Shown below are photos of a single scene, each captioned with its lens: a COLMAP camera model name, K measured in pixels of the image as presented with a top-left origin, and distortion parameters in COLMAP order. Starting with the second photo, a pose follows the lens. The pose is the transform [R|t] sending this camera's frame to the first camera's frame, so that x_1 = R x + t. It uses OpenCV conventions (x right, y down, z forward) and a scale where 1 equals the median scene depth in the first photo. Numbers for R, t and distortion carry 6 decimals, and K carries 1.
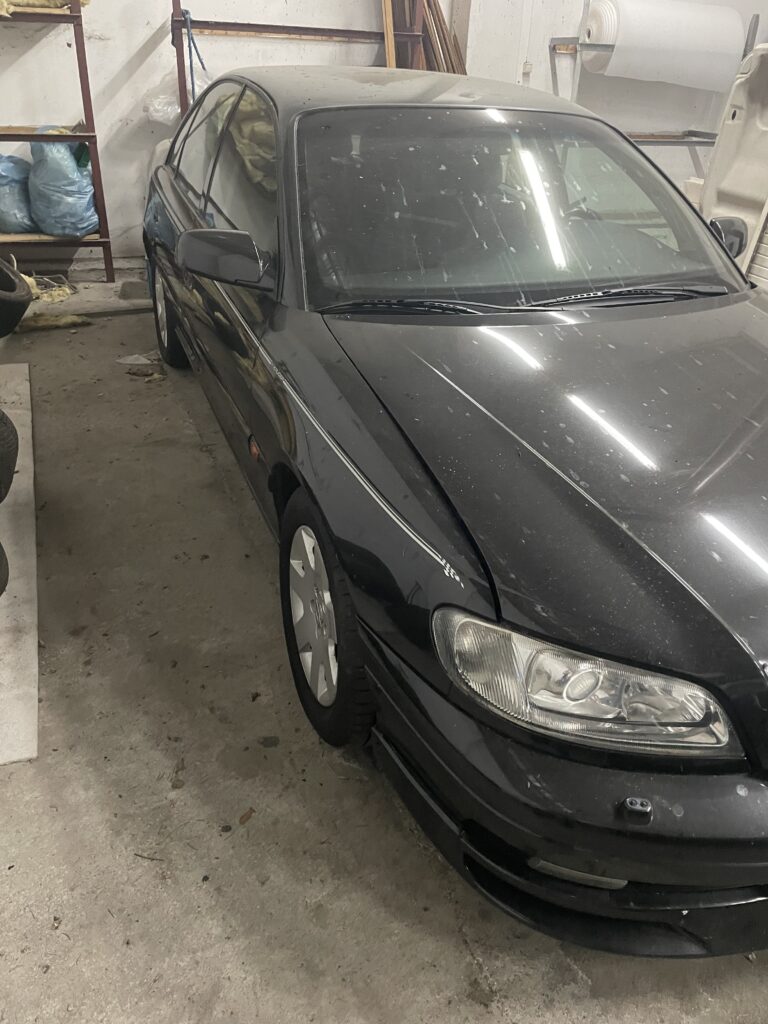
lens RADIAL K [[781.1, 0, 385.7], [0, 781.1, 509.1], [0, 0, 1]] dist [0.093014, -0.130470]
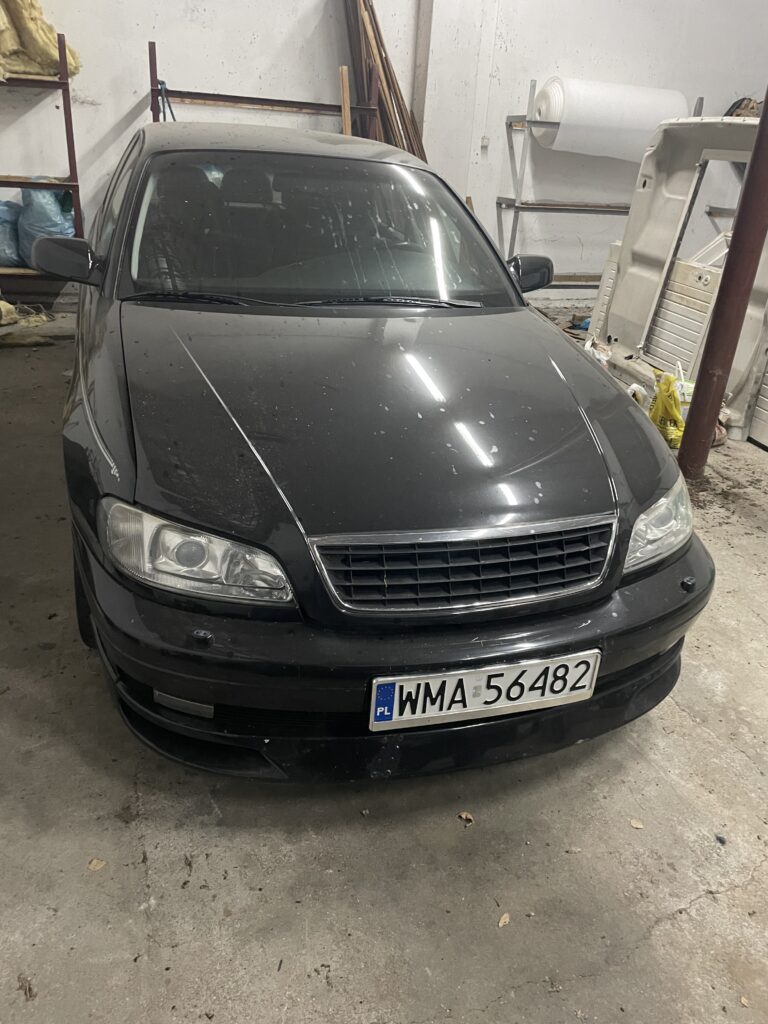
lens RADIAL K [[773.3, 0, 380.8], [0, 773.3, 511.9], [0, 0, 1]] dist [0.114469, -0.174584]
pose [[0.997295, 0.051690, -0.052265, 0.151357], [-0.055498, 0.995695, -0.074238, 0.055995], [0.048203, 0.076938, 0.995870, -0.067511]]
